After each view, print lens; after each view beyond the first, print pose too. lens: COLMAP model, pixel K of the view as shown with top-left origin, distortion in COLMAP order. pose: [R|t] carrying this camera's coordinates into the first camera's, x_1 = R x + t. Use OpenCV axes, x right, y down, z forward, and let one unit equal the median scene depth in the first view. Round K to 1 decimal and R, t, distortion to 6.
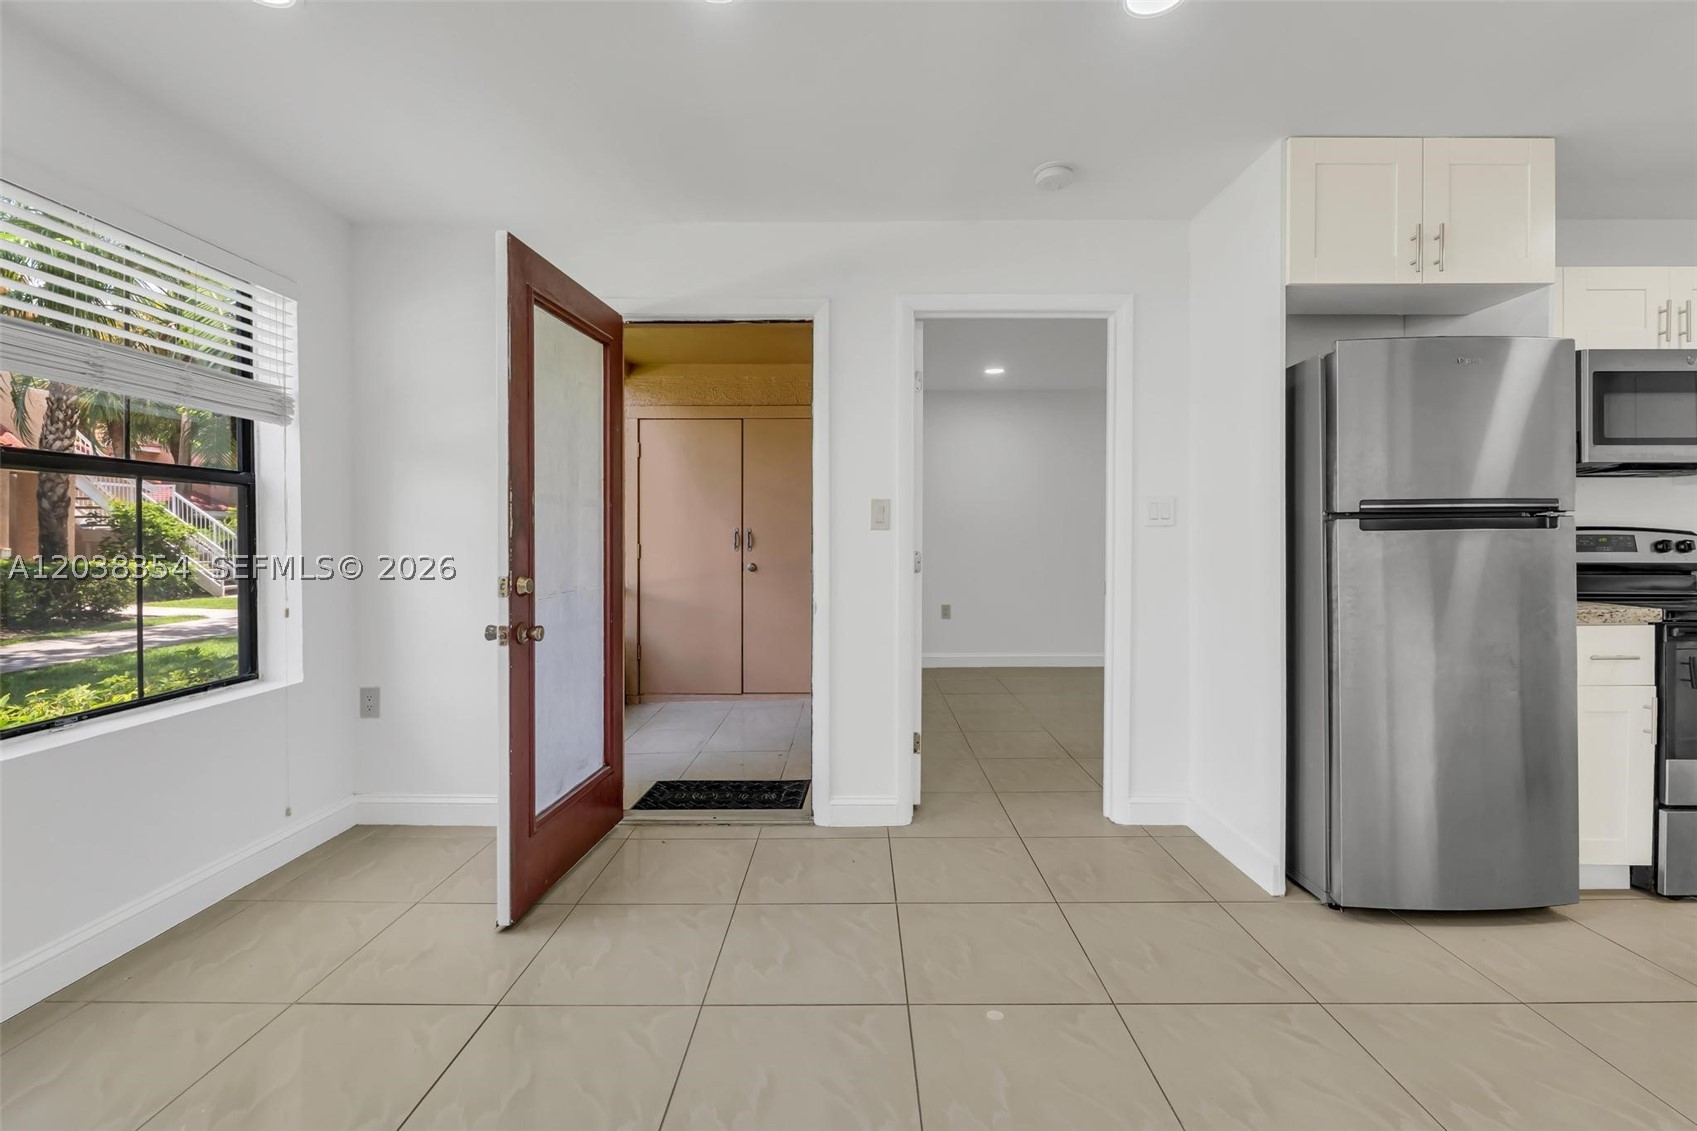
lens RADIAL K [[724.3, 0, 854.0], [0, 724.3, 542.2], [0, 0, 1]] dist [0.001019, -0.002814]
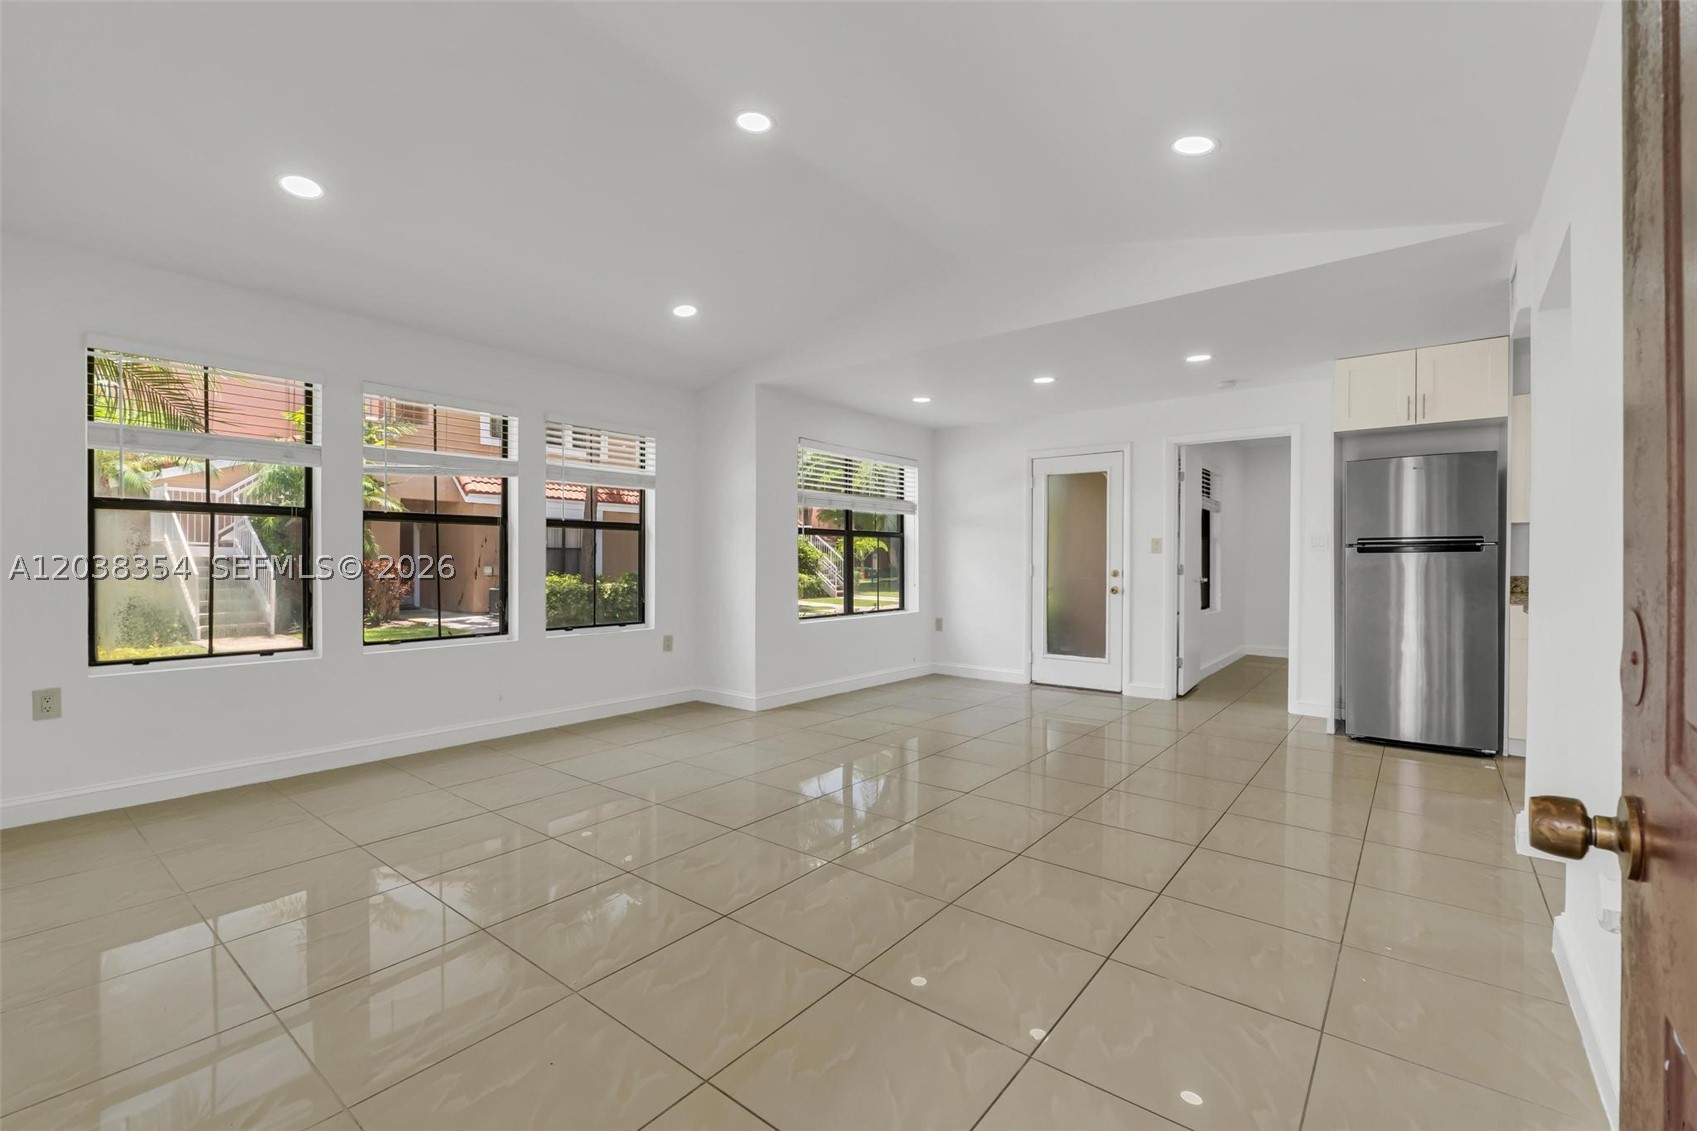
lens RADIAL K [[724.3, 0, 861.3], [0, 724.3, 577.6], [0, 0, 1]] dist [0.001019, -0.002814]
pose [[0.790593, 0.016956, -0.612107, 0.732829], [-0.006344, 0.999790, 0.019501, 0.018896], [0.612309, -0.011534, 0.790534, -1.283981]]
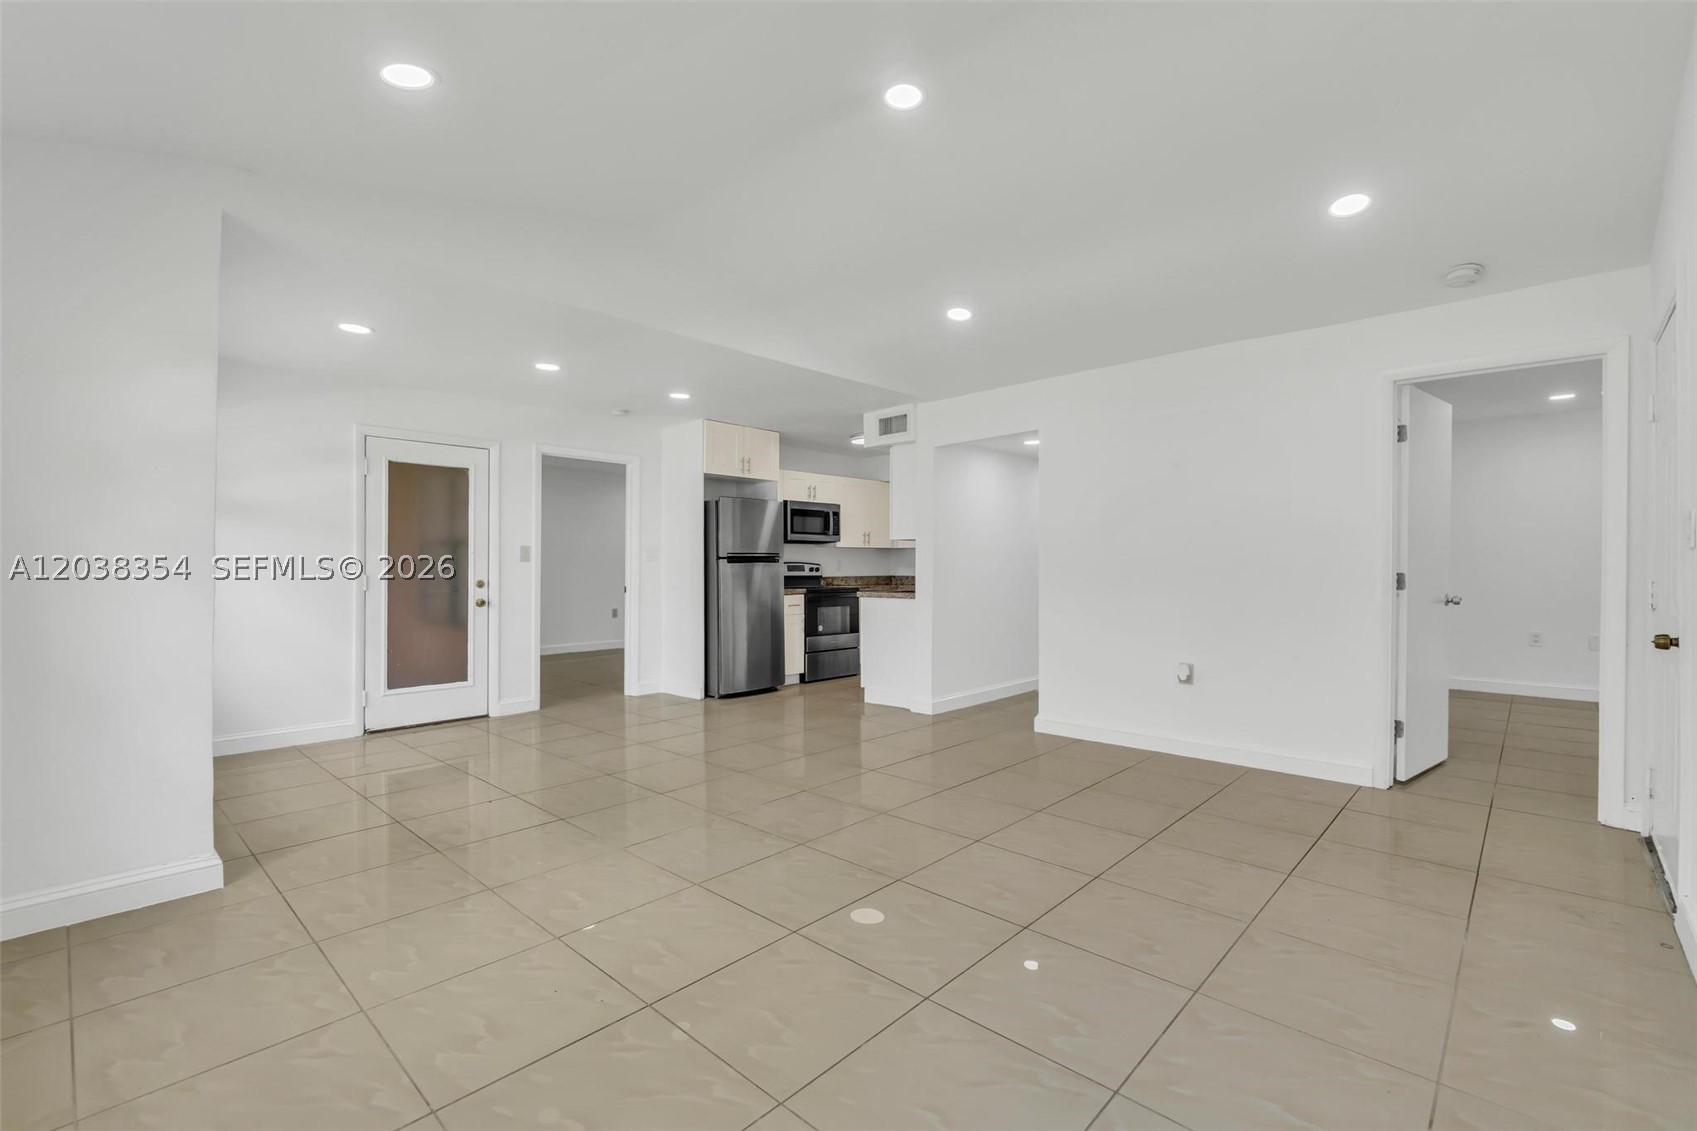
lens RADIAL K [[724.3, 0, 849.5], [0, 724.3, 575.0], [0, 0, 1]] dist [0.001019, -0.002814]
pose [[0.681251, -0.007813, 0.732009, -0.926854], [0.003851, 0.999967, 0.007089, 0.009464], [-0.732040, -0.002011, 0.681259, -1.132728]]
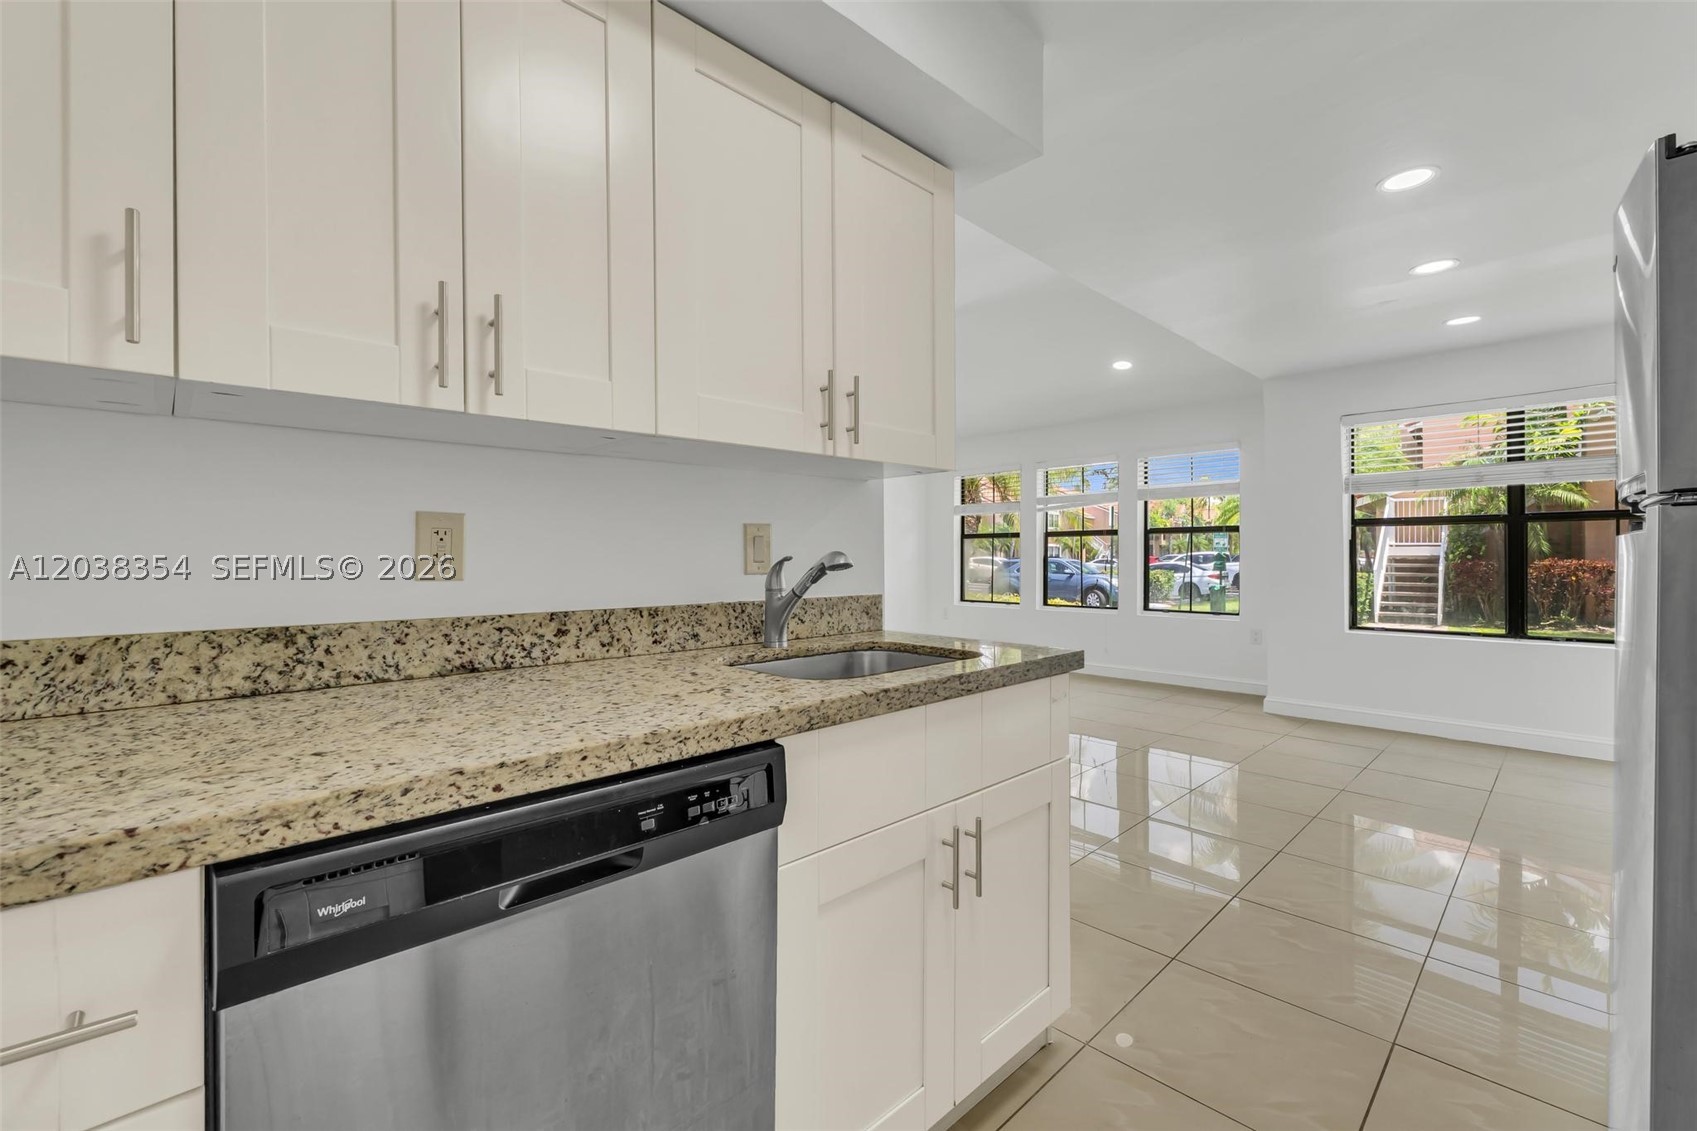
lens RADIAL K [[724.3, 0, 865.3], [0, 724.3, 556.8], [0, 0, 1]] dist [0.001019, -0.002814]
pose [[-0.706444, 0.002905, -0.707763, 1.487878], [0.000295, 0.999993, 0.003810, -0.002716], [0.707769, 0.002483, -0.706439, 0.835978]]
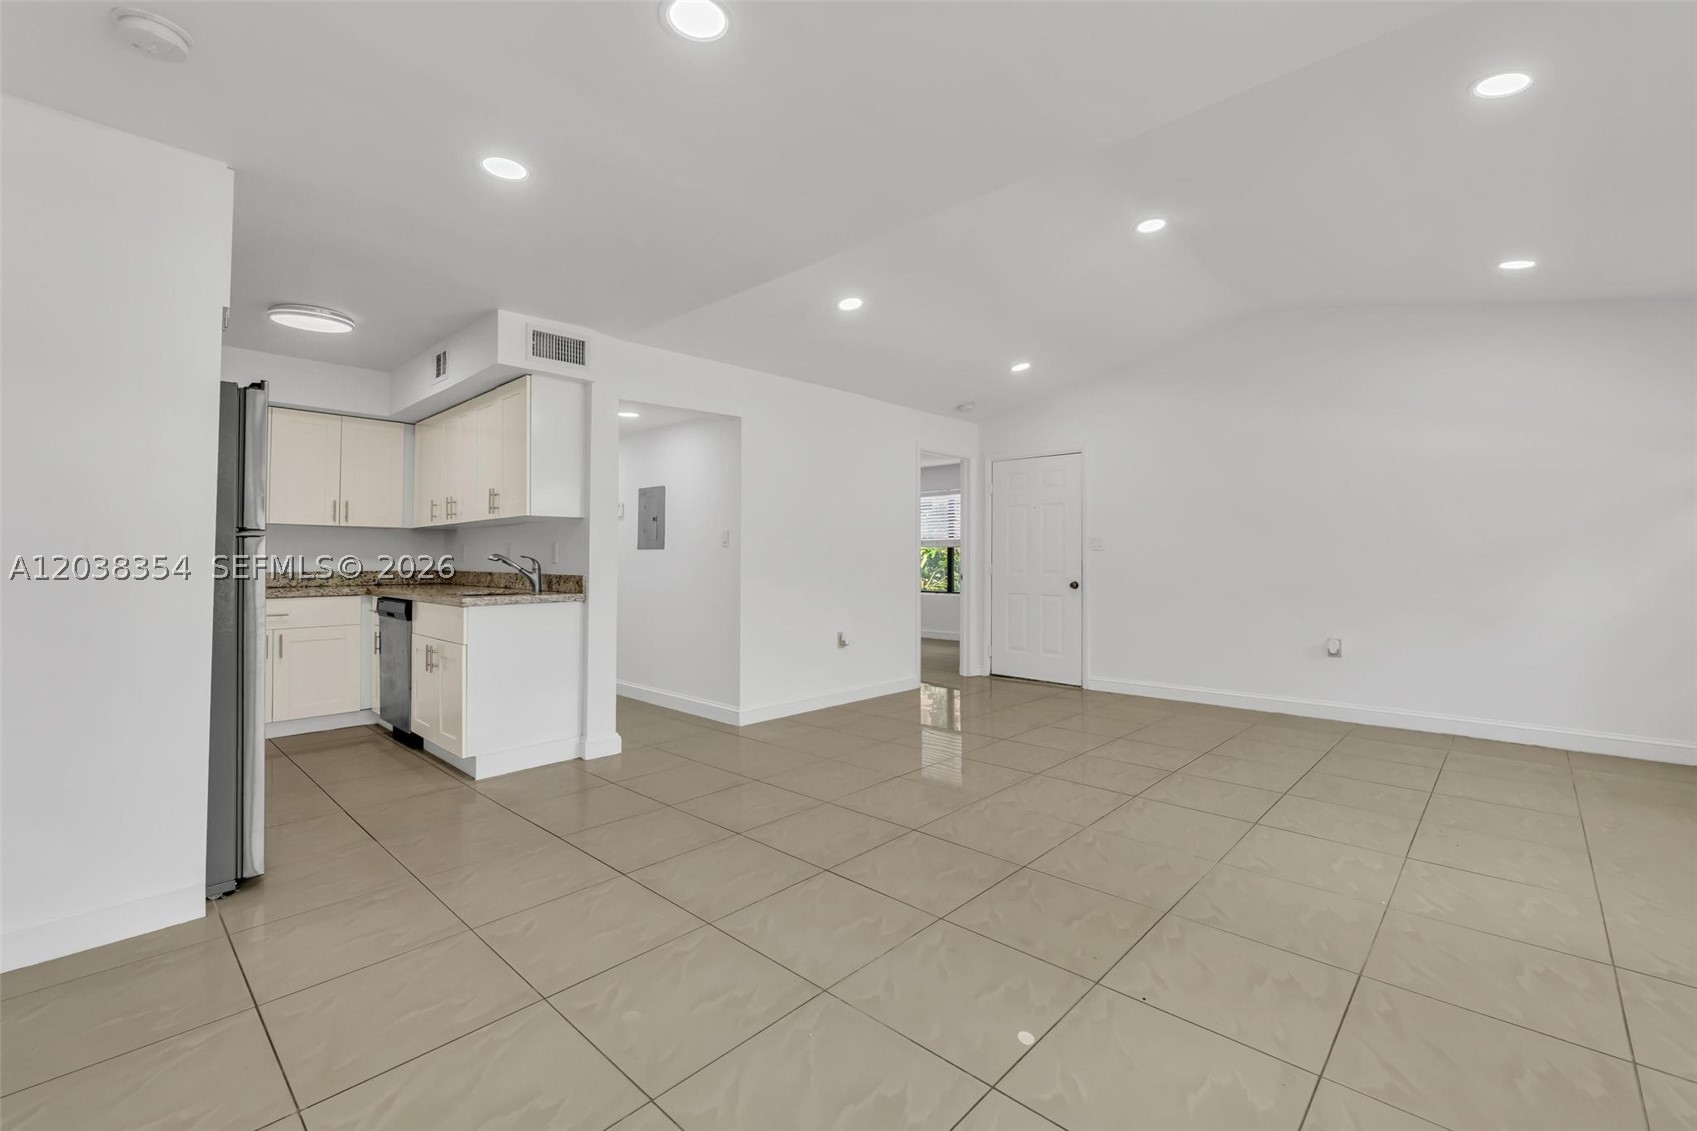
lens RADIAL K [[724.3, 0, 844.9], [0, 724.3, 550.4], [0, 0, 1]] dist [0.001019, -0.002814]
pose [[-0.723804, 0.009149, 0.689945, -0.676698], [0.003808, 0.999950, -0.009266, 0.004795], [-0.689995, -0.004080, -0.723803, 1.030087]]
